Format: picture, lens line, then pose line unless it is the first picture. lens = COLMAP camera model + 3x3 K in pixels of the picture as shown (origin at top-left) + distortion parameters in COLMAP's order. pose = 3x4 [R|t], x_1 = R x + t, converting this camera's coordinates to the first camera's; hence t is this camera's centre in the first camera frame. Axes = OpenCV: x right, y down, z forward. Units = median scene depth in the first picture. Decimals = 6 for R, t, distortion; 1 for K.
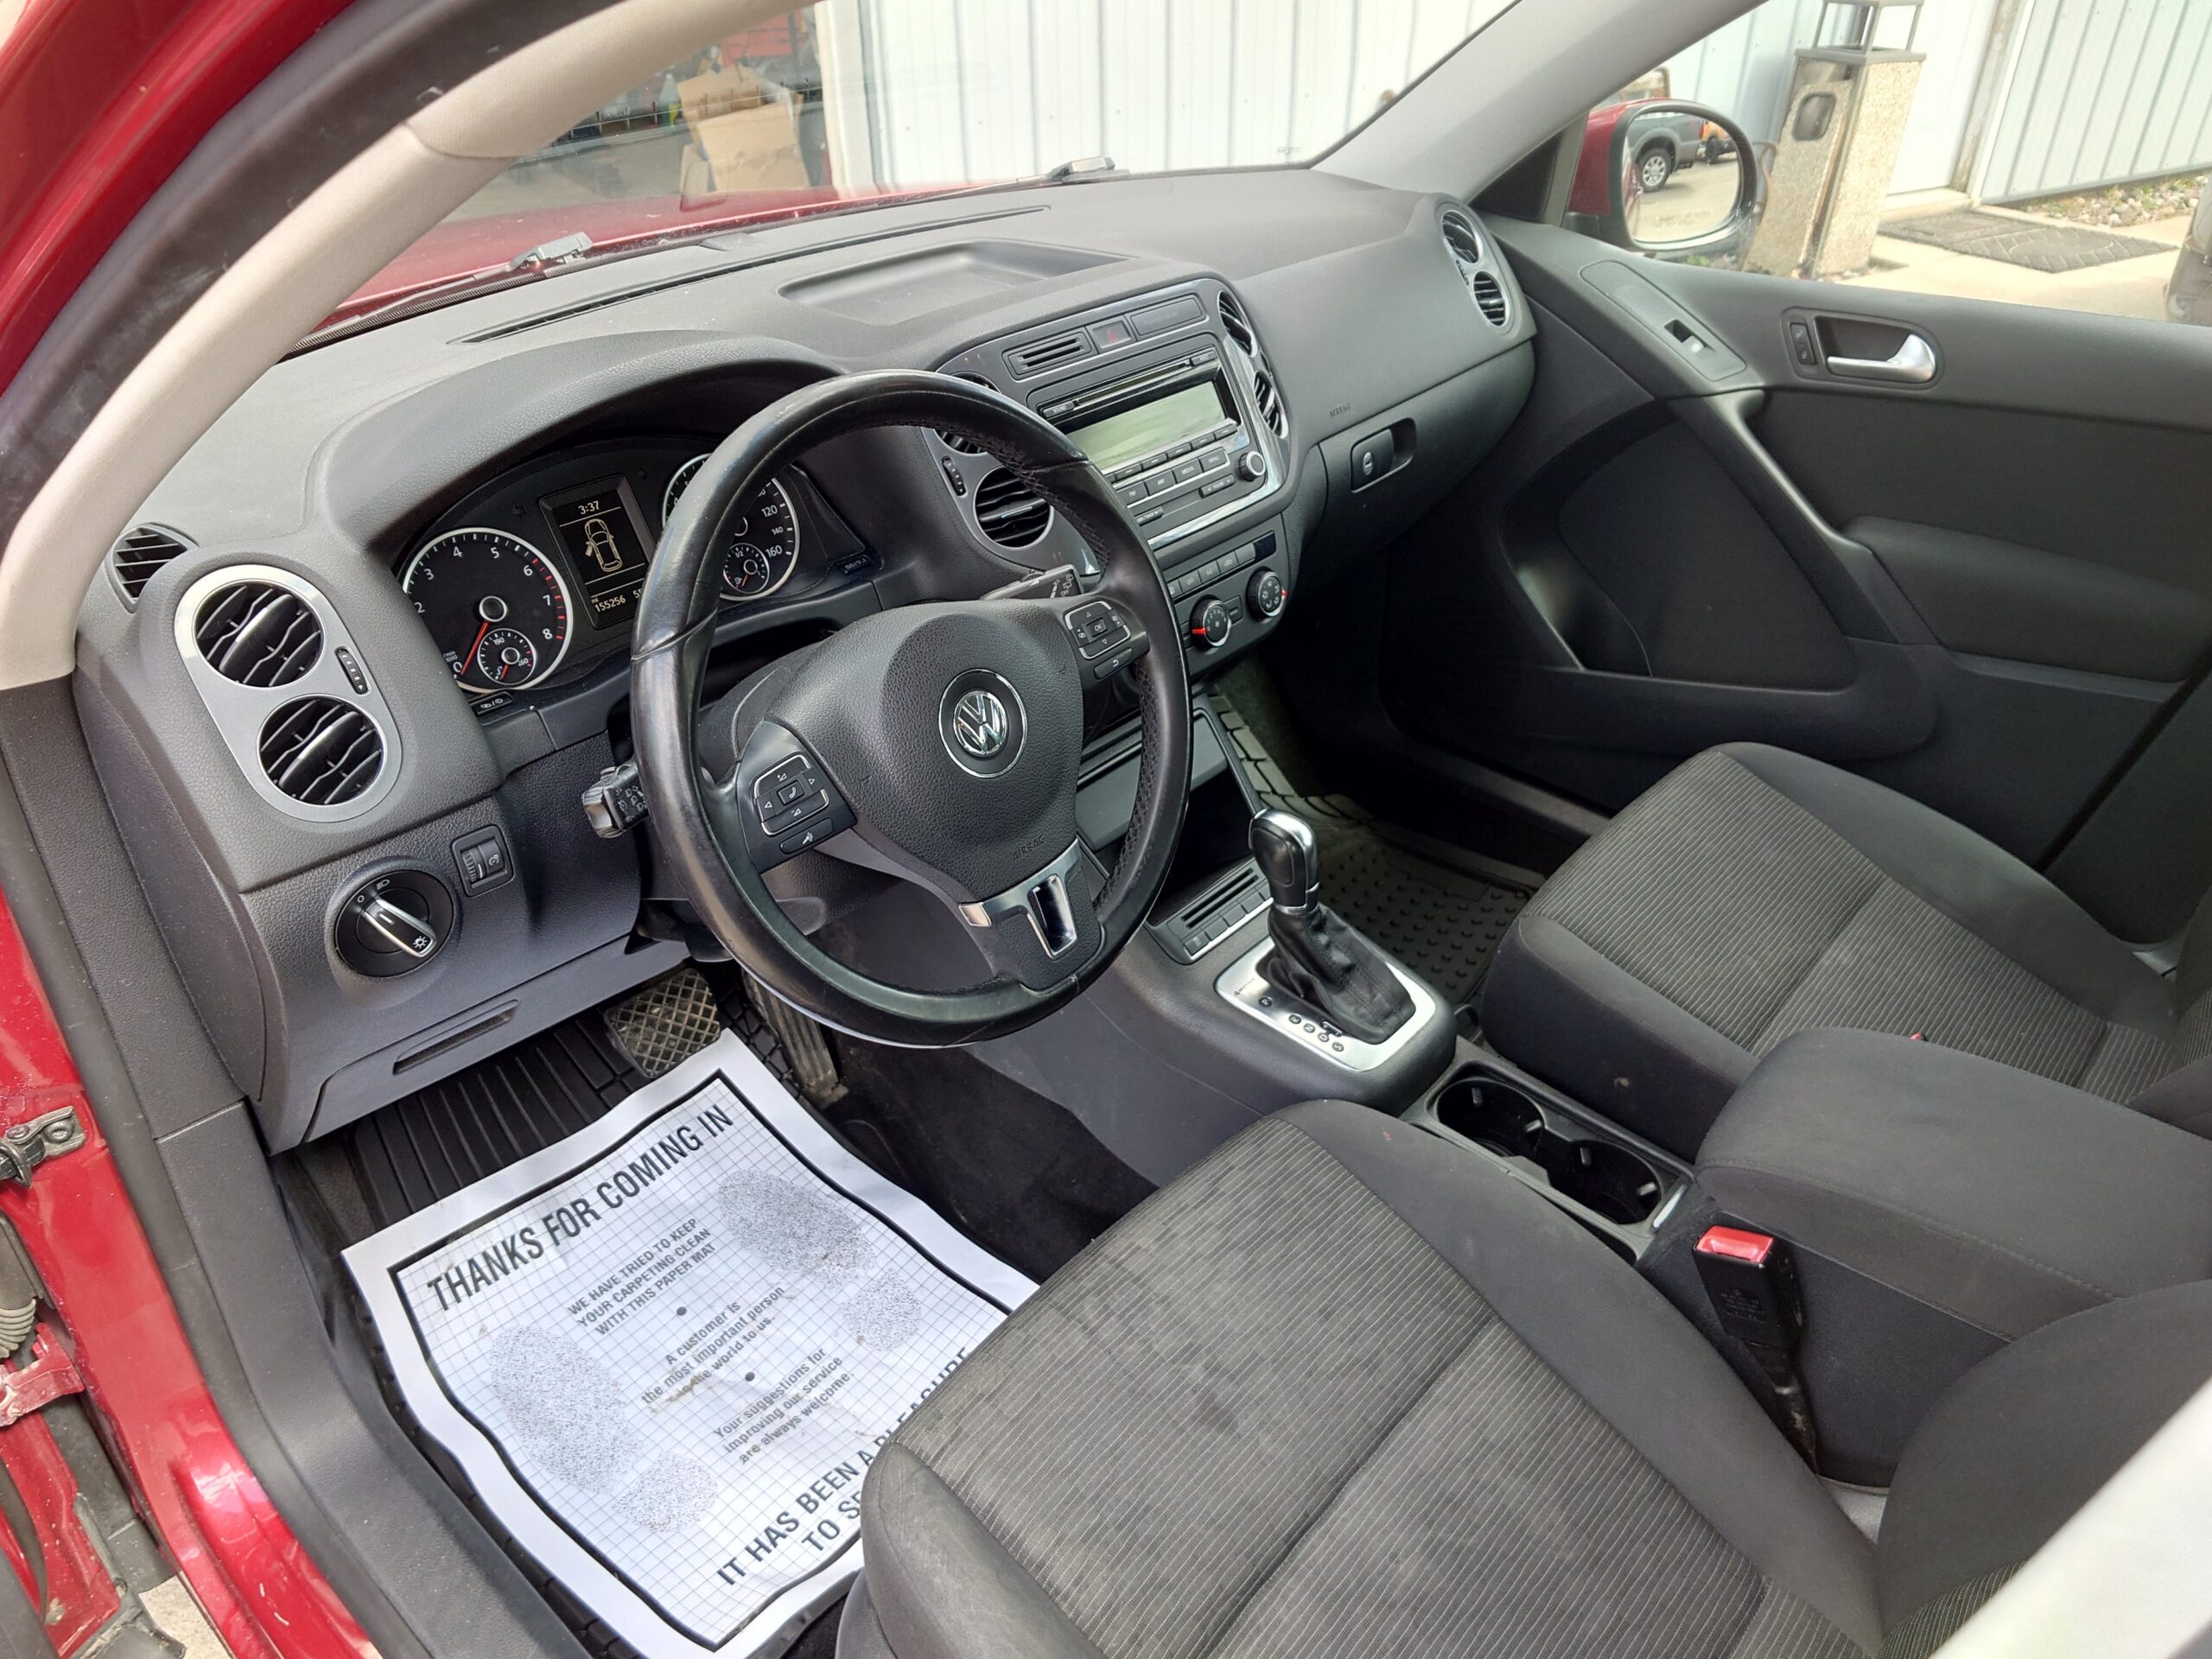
lens RADIAL K [[1502.8, 0, 1106.0], [0, 1502.8, 829.5], [0, 0, 1]] dist [0.000205, 0.000551]
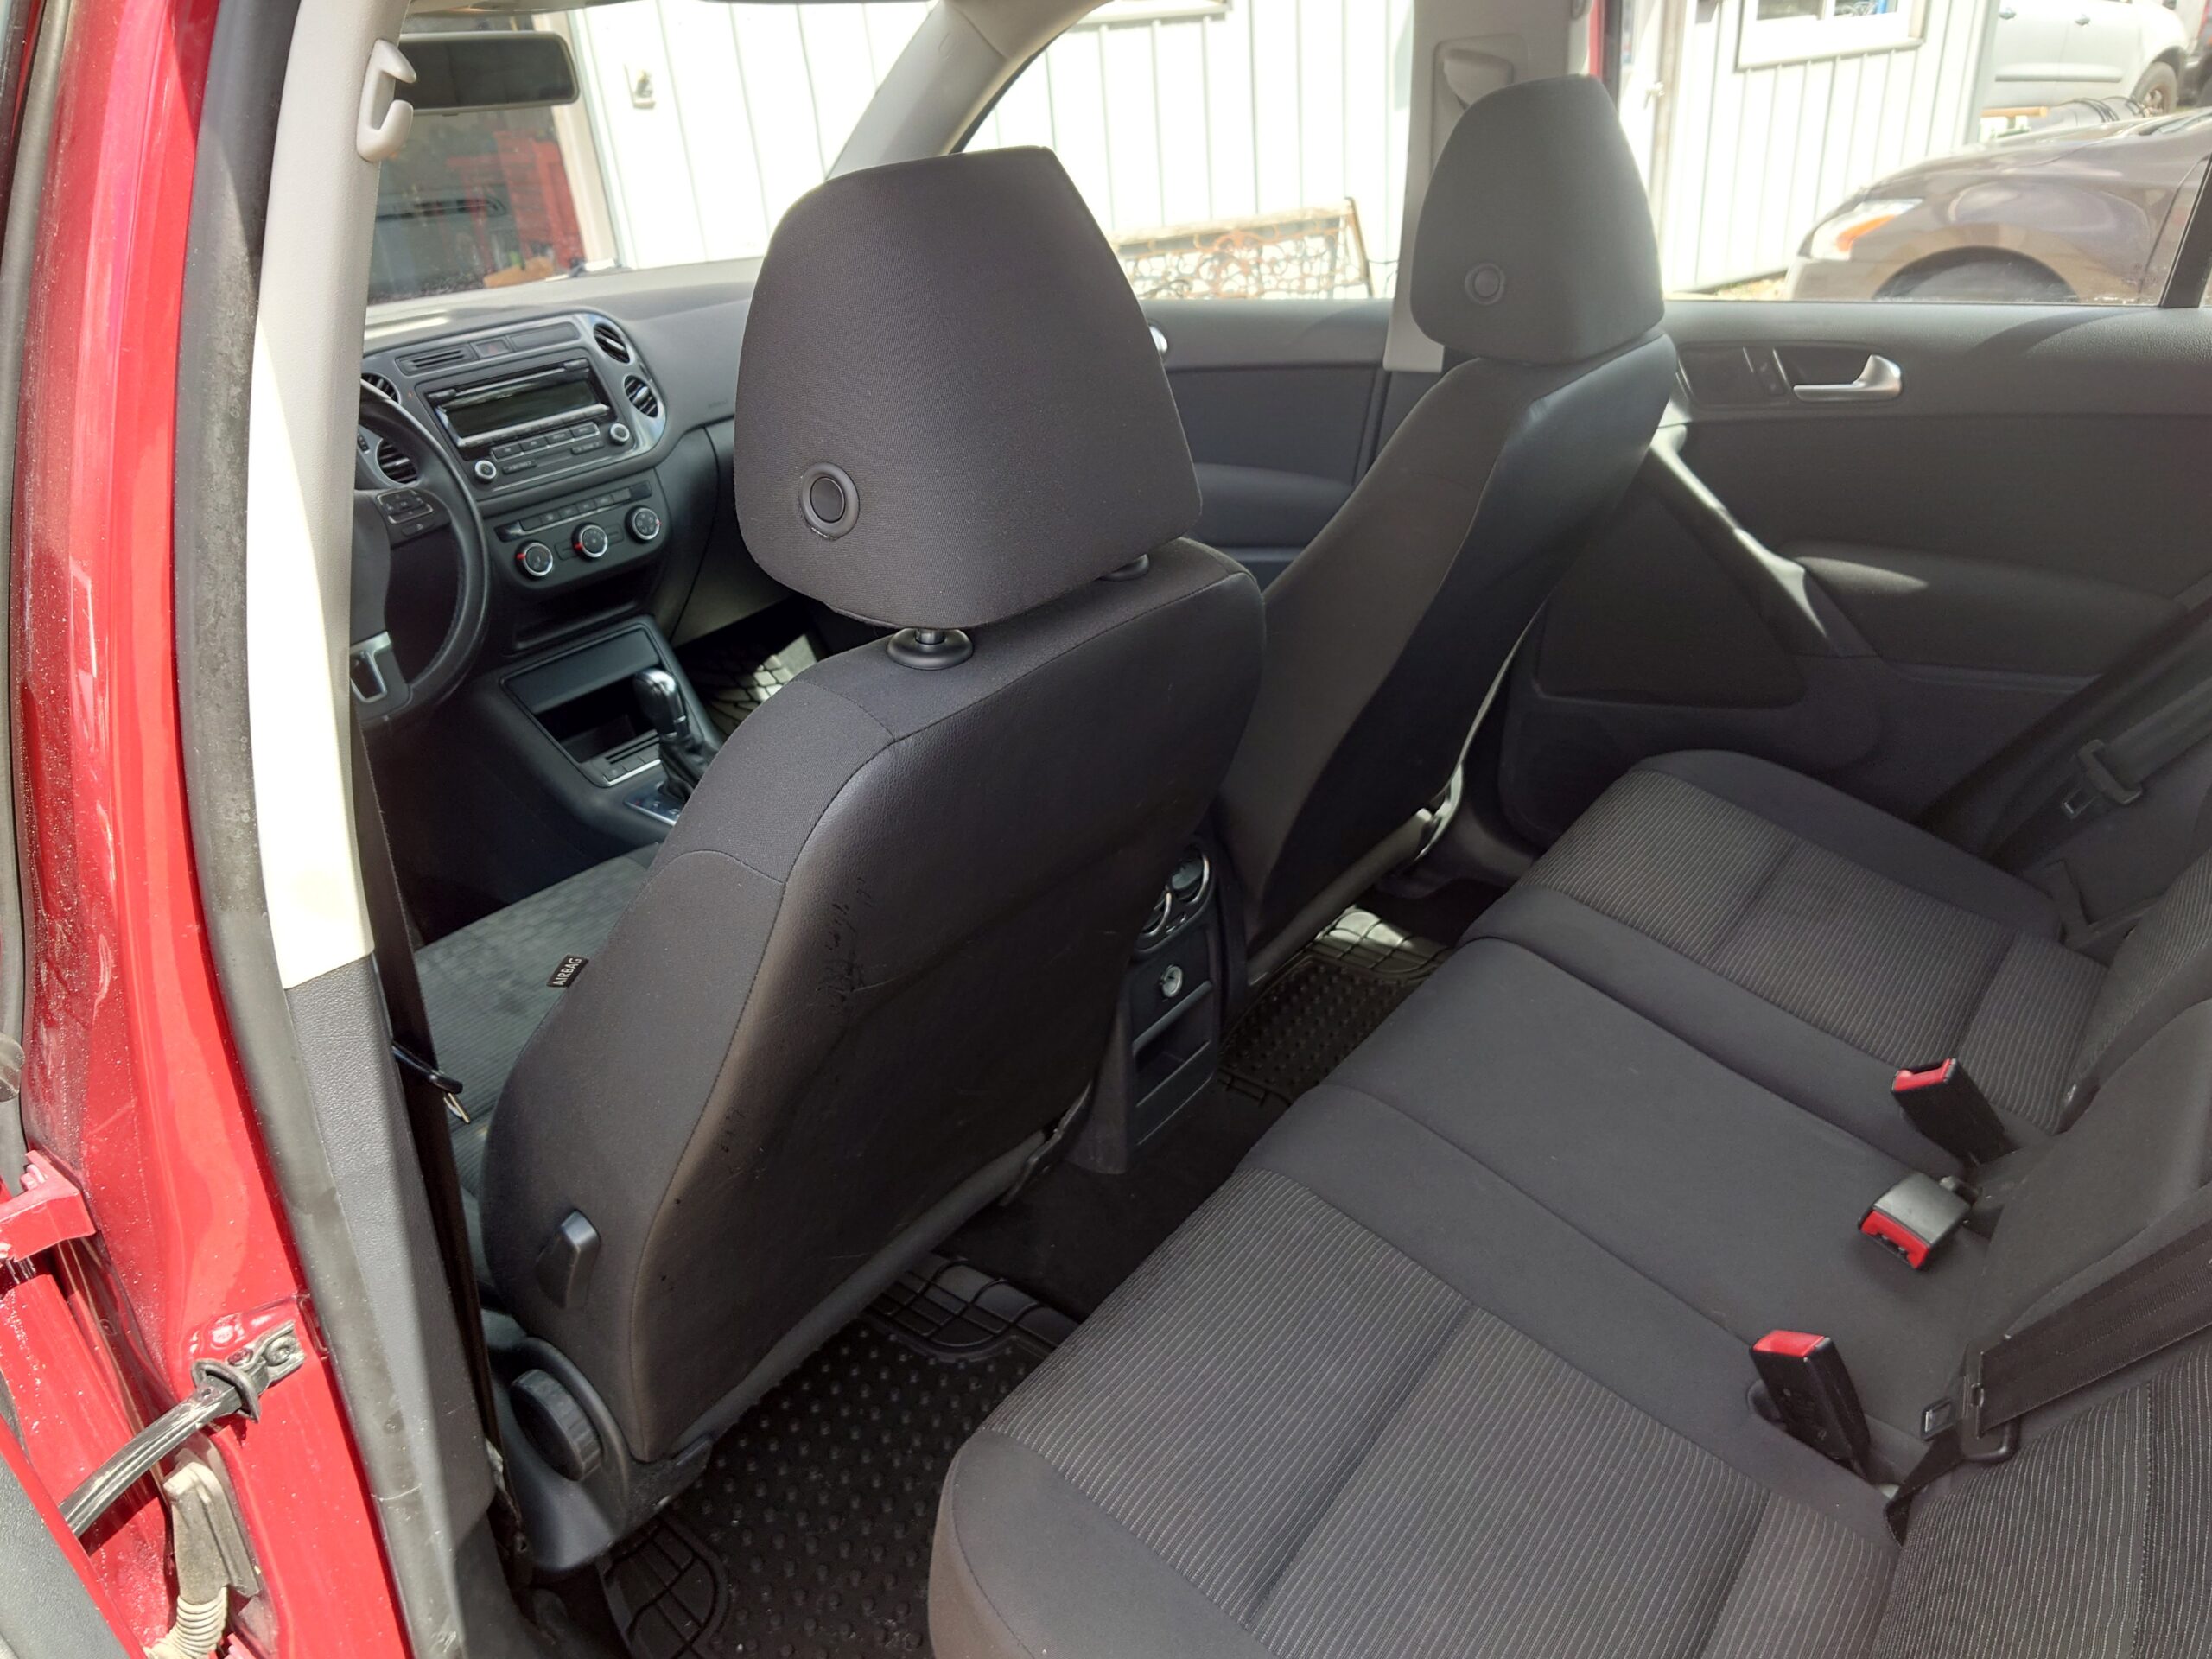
lens RADIAL K [[1563.2, 0, 1110.8], [0, 1563.2, 754.5], [0, 0, 1]] dist [0.006892, 0.002365]
pose [[0.993486, -0.090252, 0.069575, 0.436865], [0.098675, 0.986714, -0.129069, 0.301660], [-0.057002, 0.135093, 0.989192, -0.467419]]
